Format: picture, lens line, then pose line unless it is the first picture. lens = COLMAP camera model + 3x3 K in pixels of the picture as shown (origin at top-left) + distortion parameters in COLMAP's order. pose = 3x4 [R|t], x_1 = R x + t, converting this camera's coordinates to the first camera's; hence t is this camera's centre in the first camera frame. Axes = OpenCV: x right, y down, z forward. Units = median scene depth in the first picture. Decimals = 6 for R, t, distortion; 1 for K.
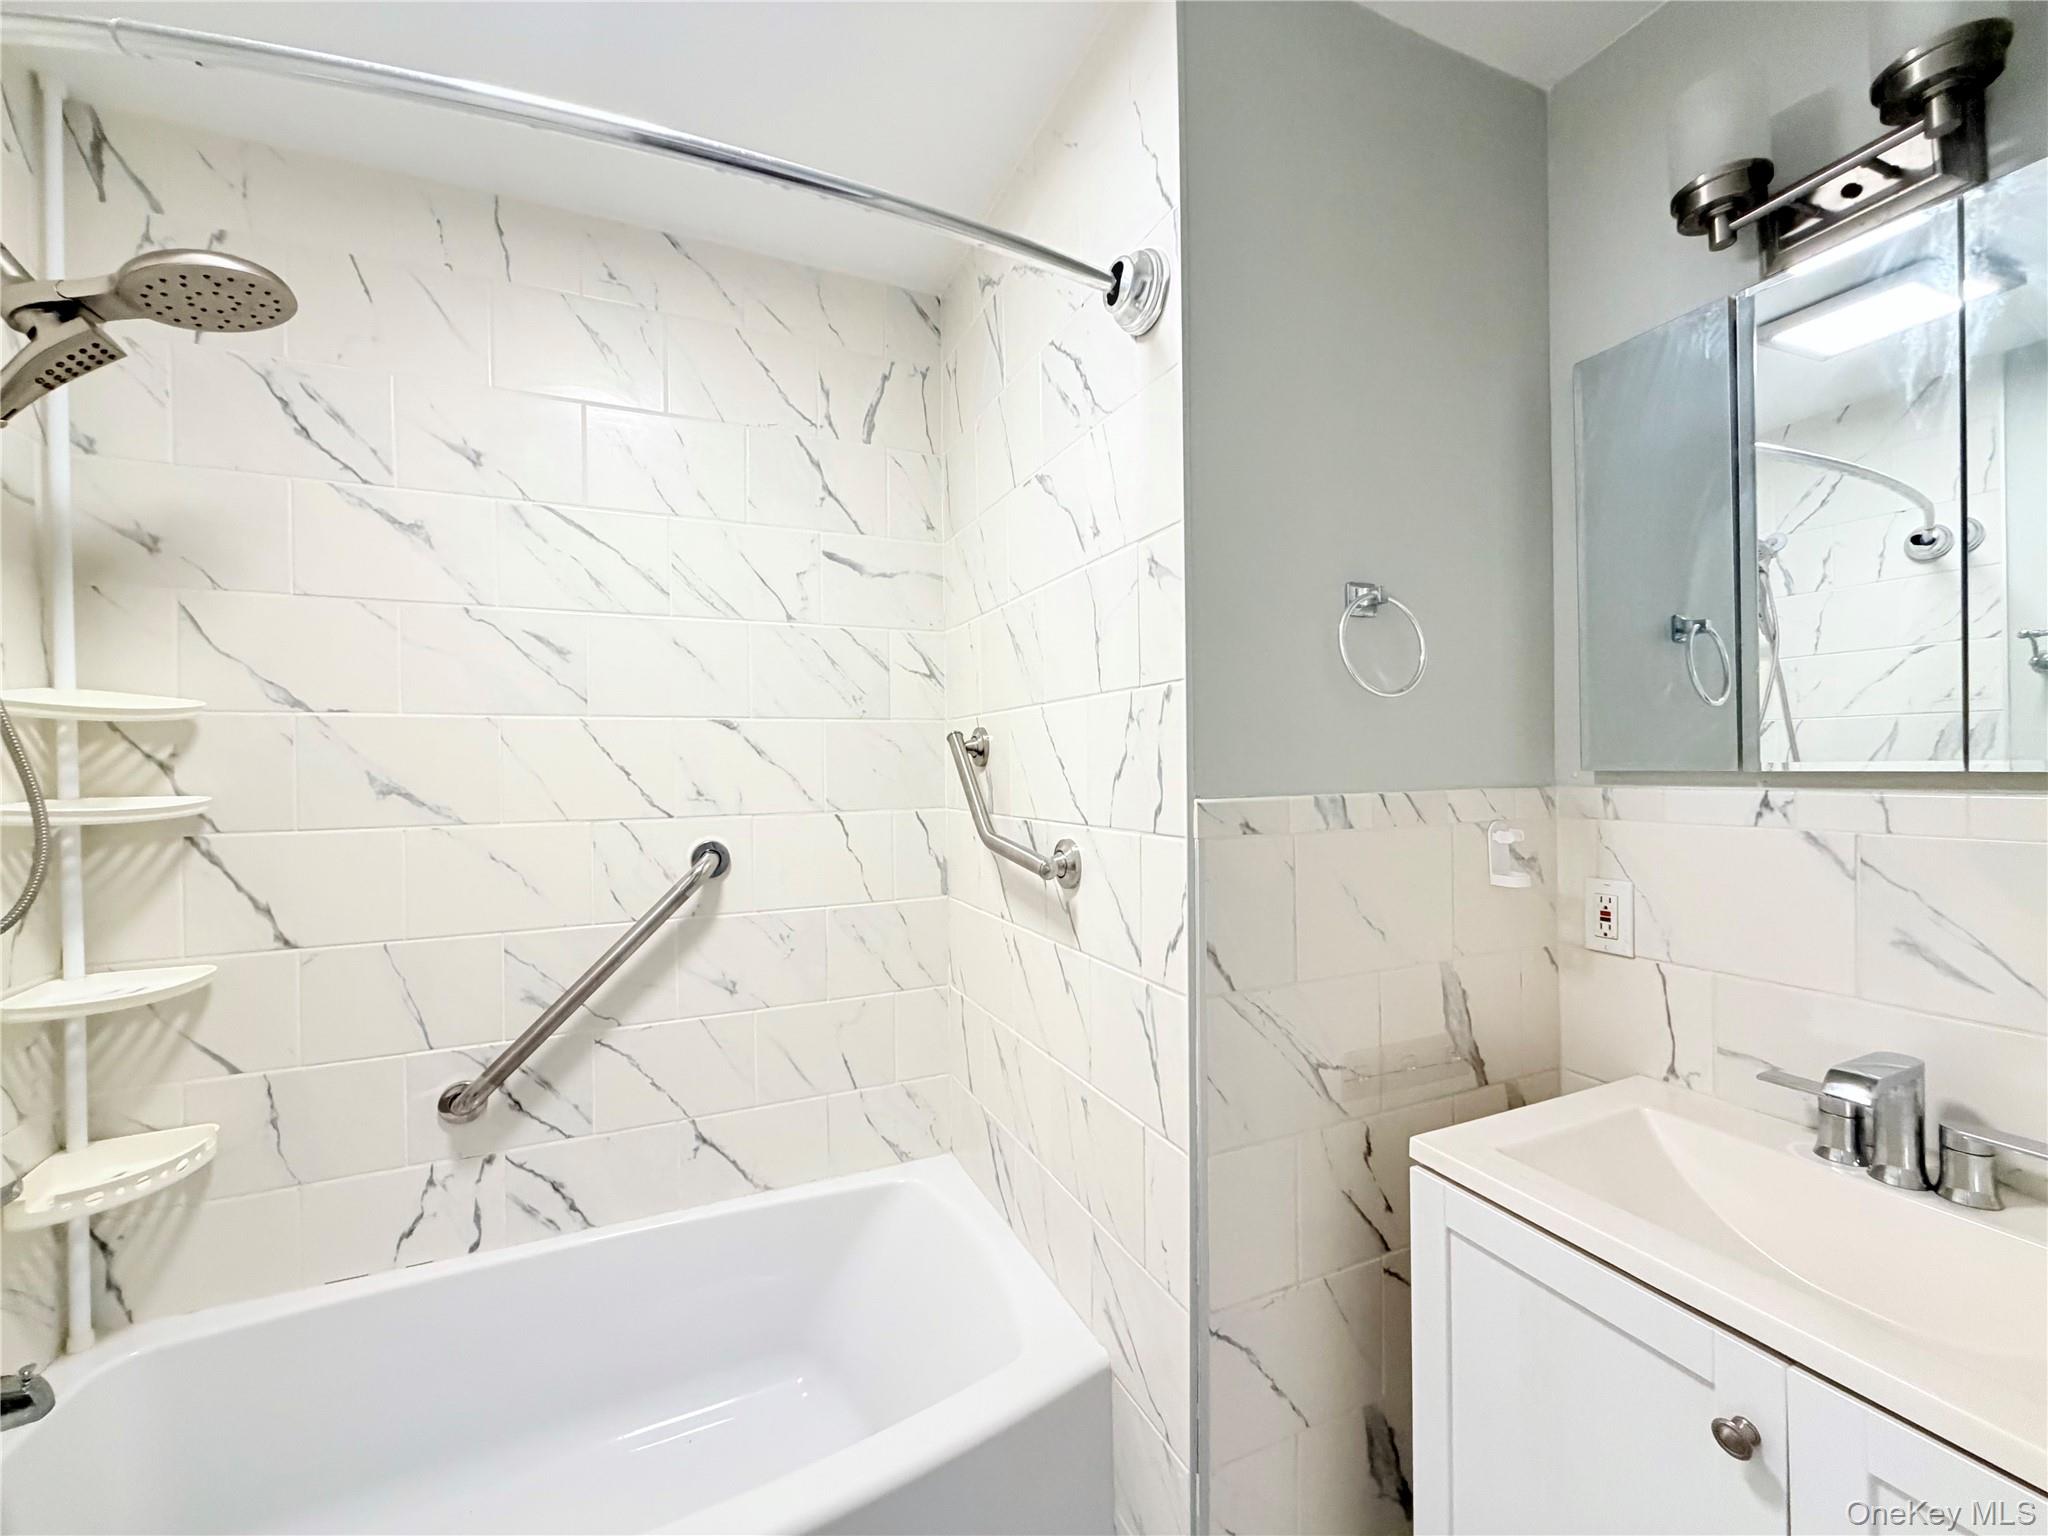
lens RADIAL K [[816.2, 0, 1019.8], [0, 816.2, 768.2], [0, 0, 1]] dist [0.000746, -0.000175]
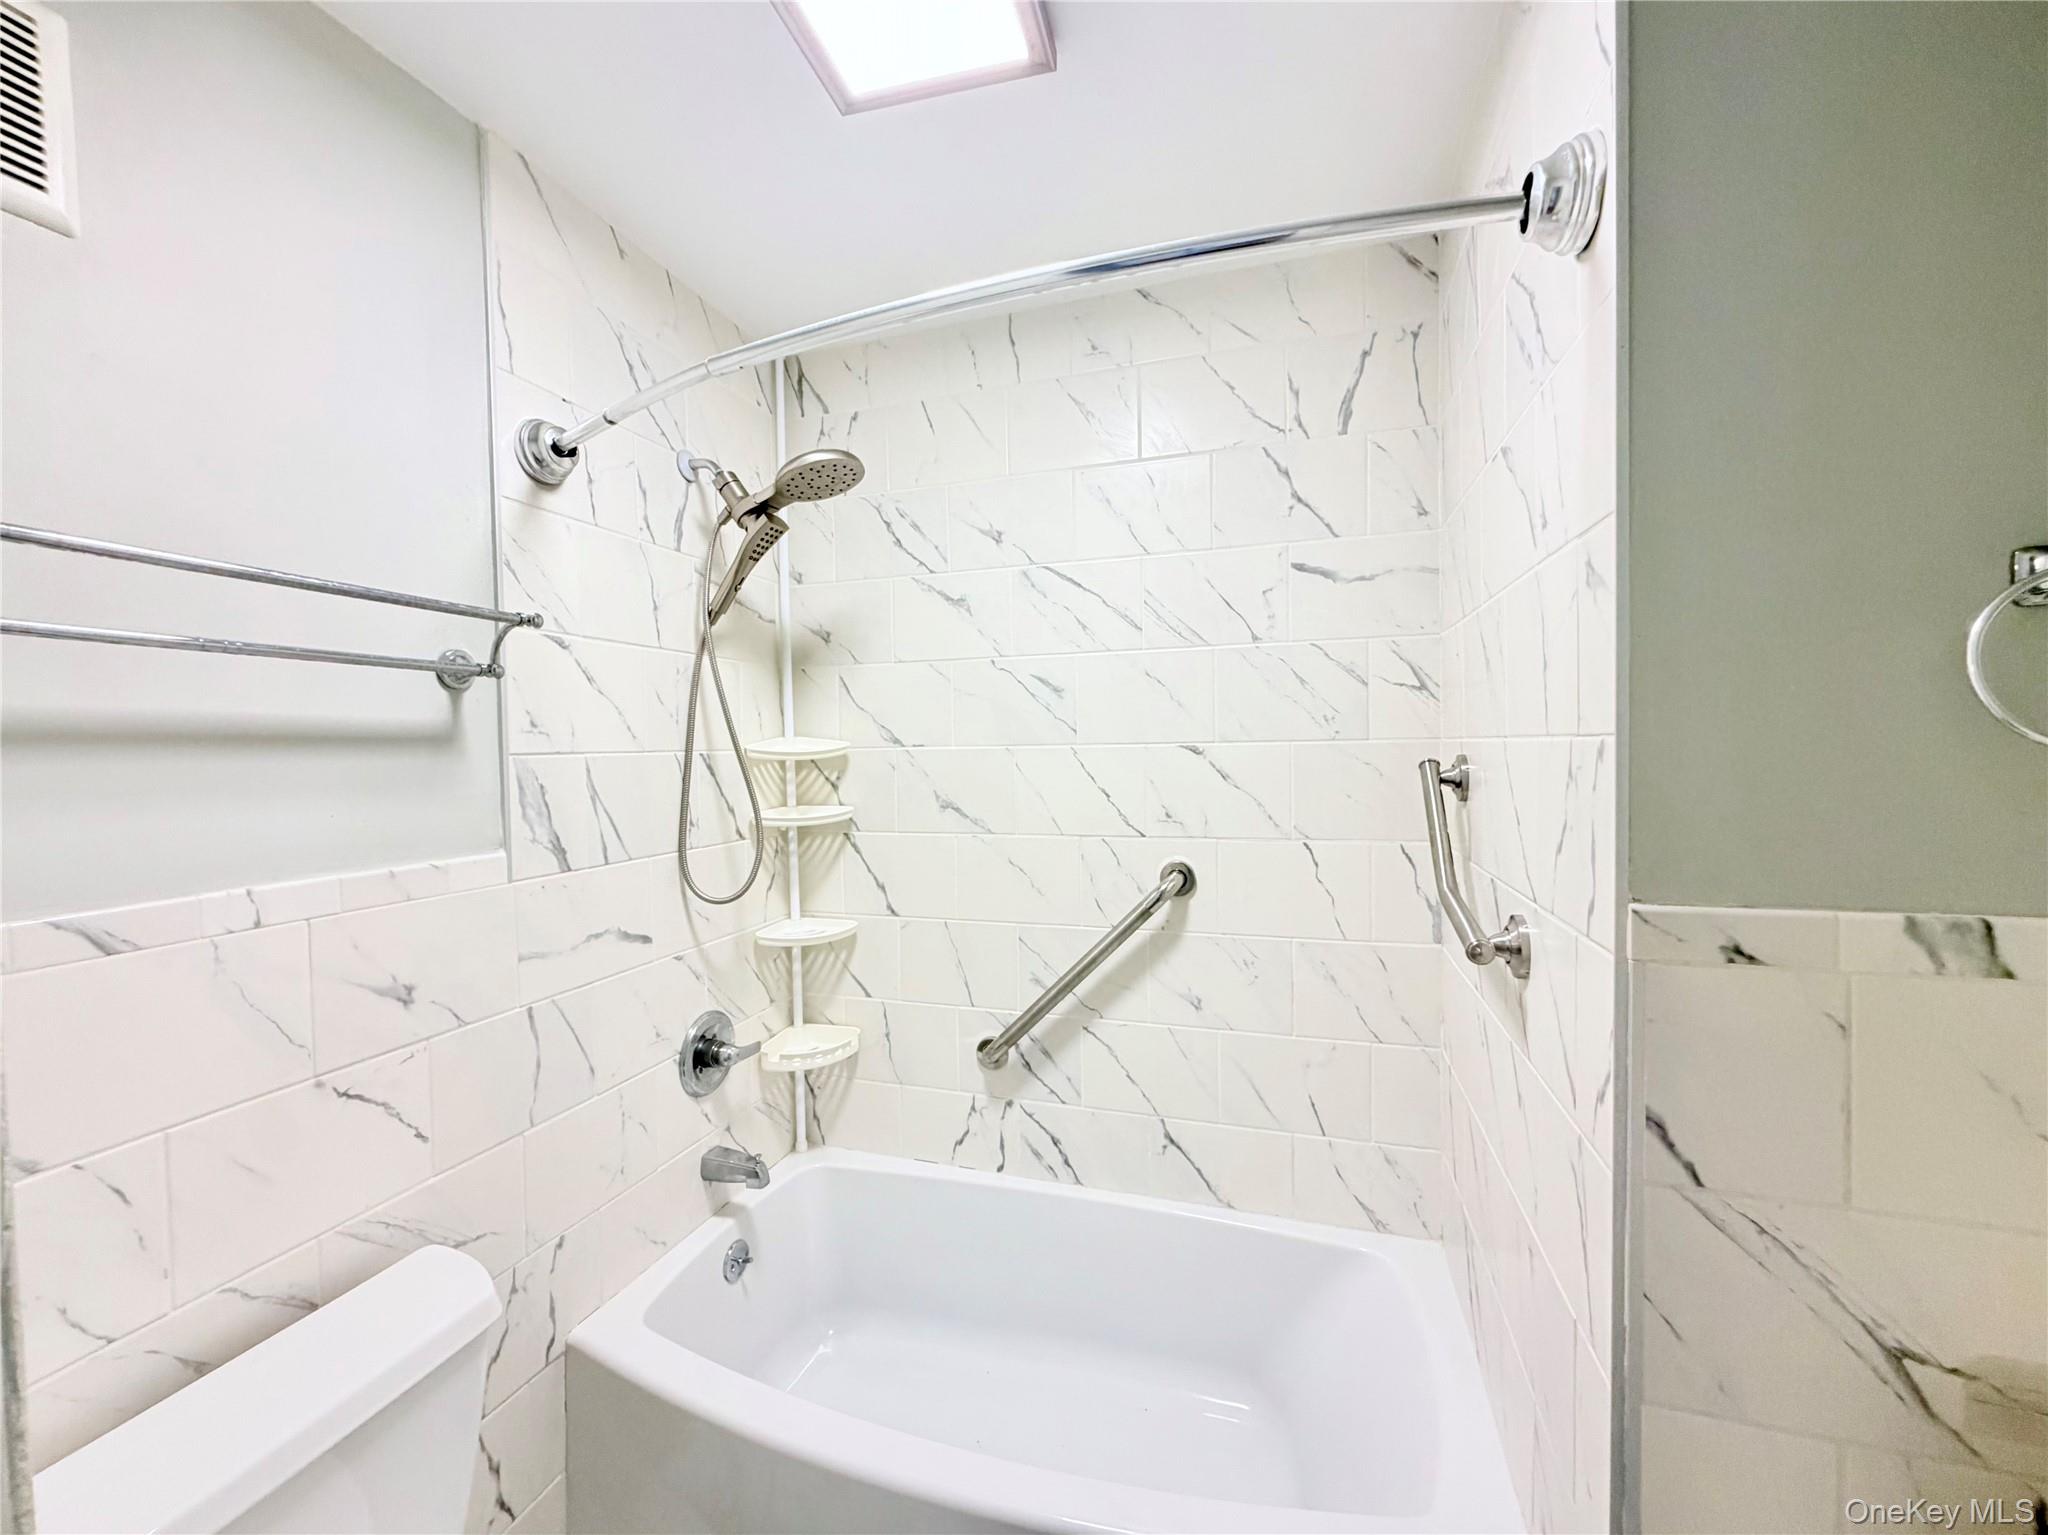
lens RADIAL K [[844.1, 0, 1018.8], [0, 844.1, 768.5], [0, 0, 1]] dist [-0.000381, -0.000242]
pose [[0.741113, 0.018932, -0.671113, 0.238601], [0.004171, 0.999453, 0.032800, -0.081082], [0.671367, -0.027108, 0.740629, 0.078464]]
